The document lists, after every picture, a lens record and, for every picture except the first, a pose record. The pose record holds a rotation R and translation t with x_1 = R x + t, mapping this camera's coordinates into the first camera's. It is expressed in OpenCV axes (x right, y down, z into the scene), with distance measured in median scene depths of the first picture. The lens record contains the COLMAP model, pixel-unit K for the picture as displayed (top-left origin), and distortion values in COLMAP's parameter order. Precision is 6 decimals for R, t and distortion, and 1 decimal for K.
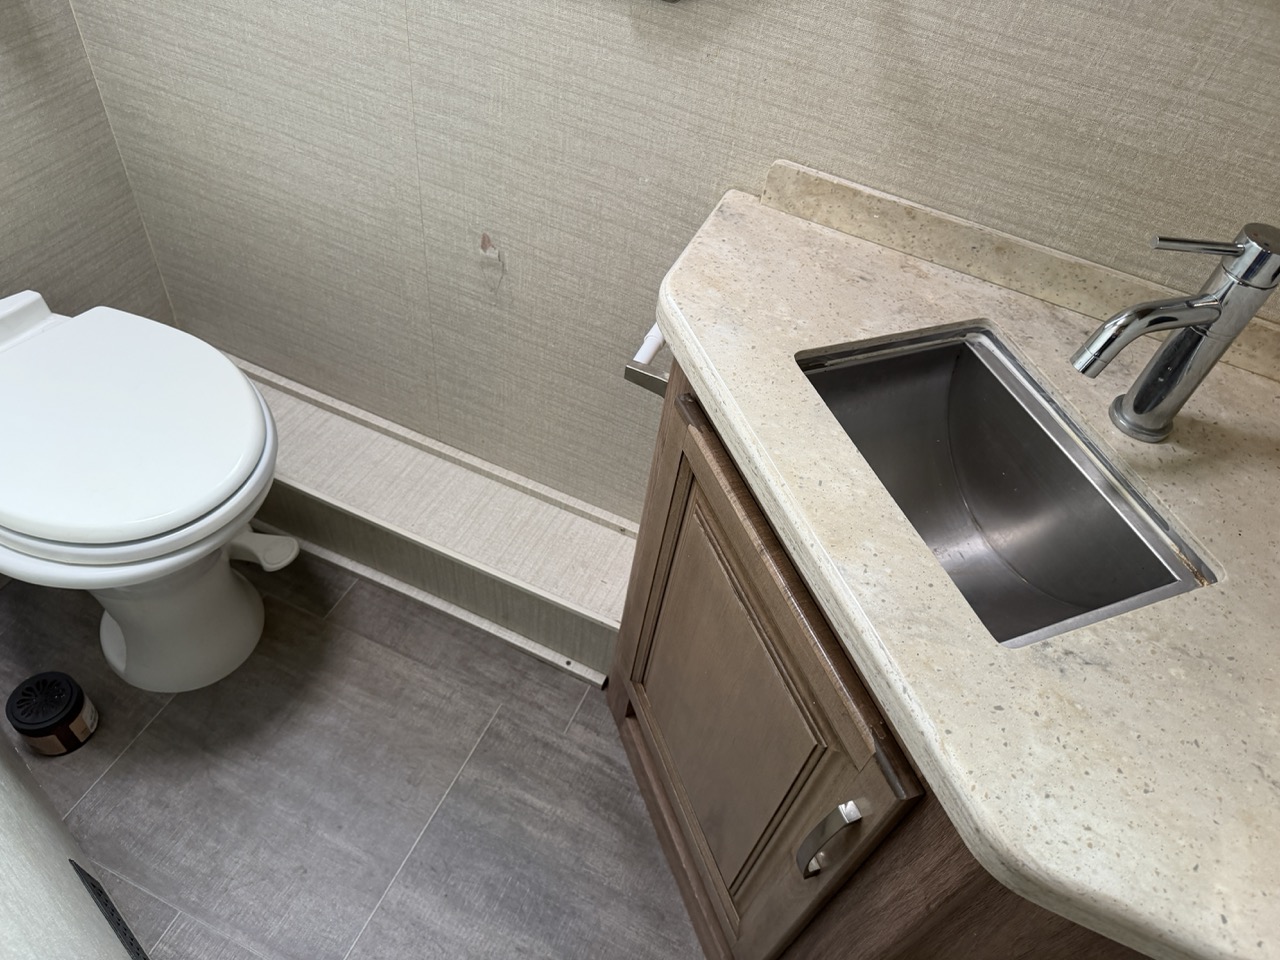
lens RADIAL K [[900.8, 0, 644.0], [0, 900.8, 480.4], [0, 0, 1]] dist [0.086056, -0.132947]
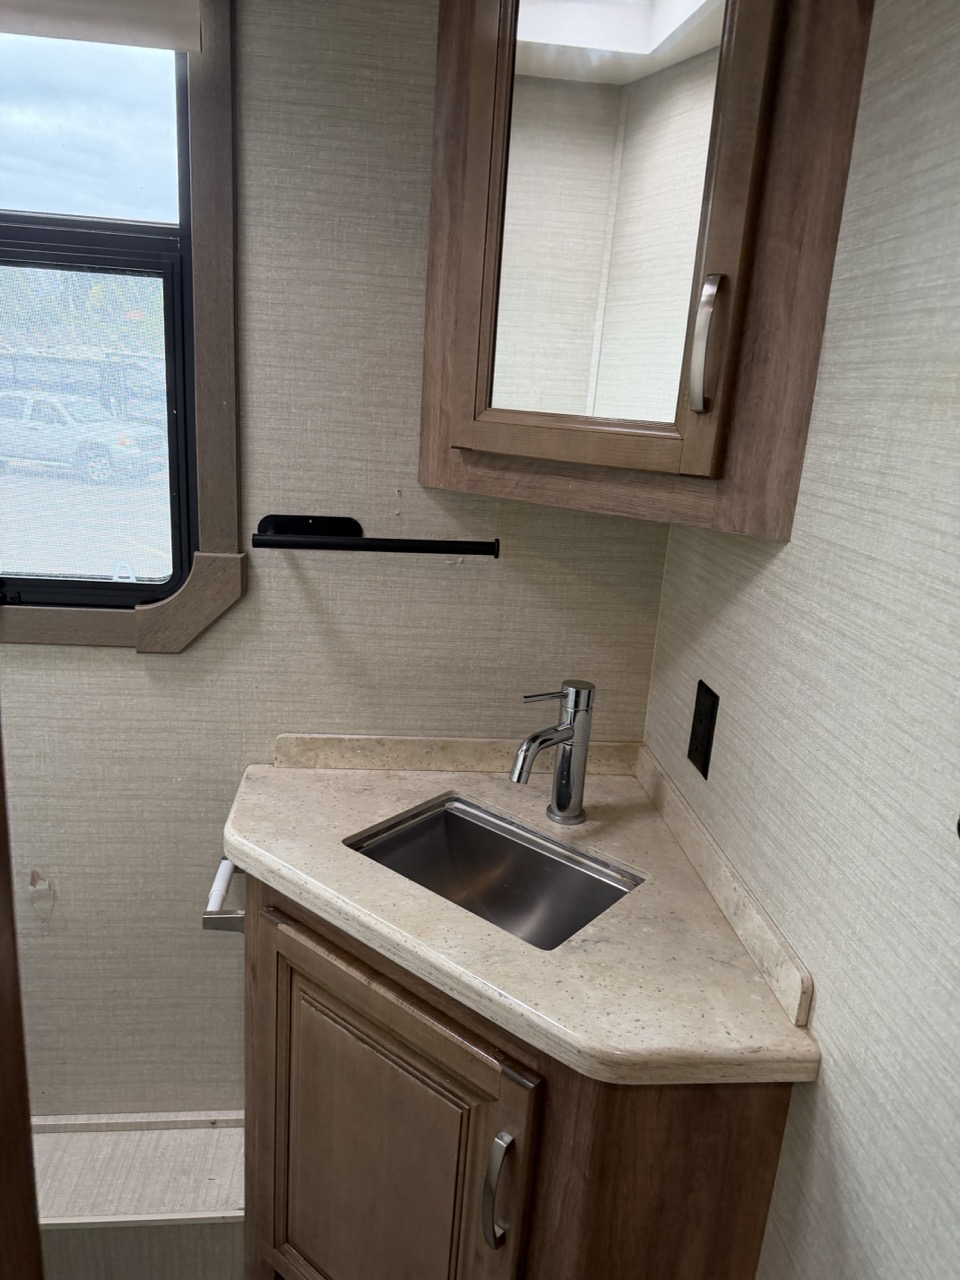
lens RADIAL K [[900.8, 0, 480.8], [0, 900.8, 633.1], [0, 0, 1]] dist [0.086056, -0.132947]
pose [[0.872695, -0.186368, 0.451298, -0.188019], [0.390435, 0.821382, -0.415803, 0.227764], [-0.293196, 0.539072, 0.789580, -0.289513]]
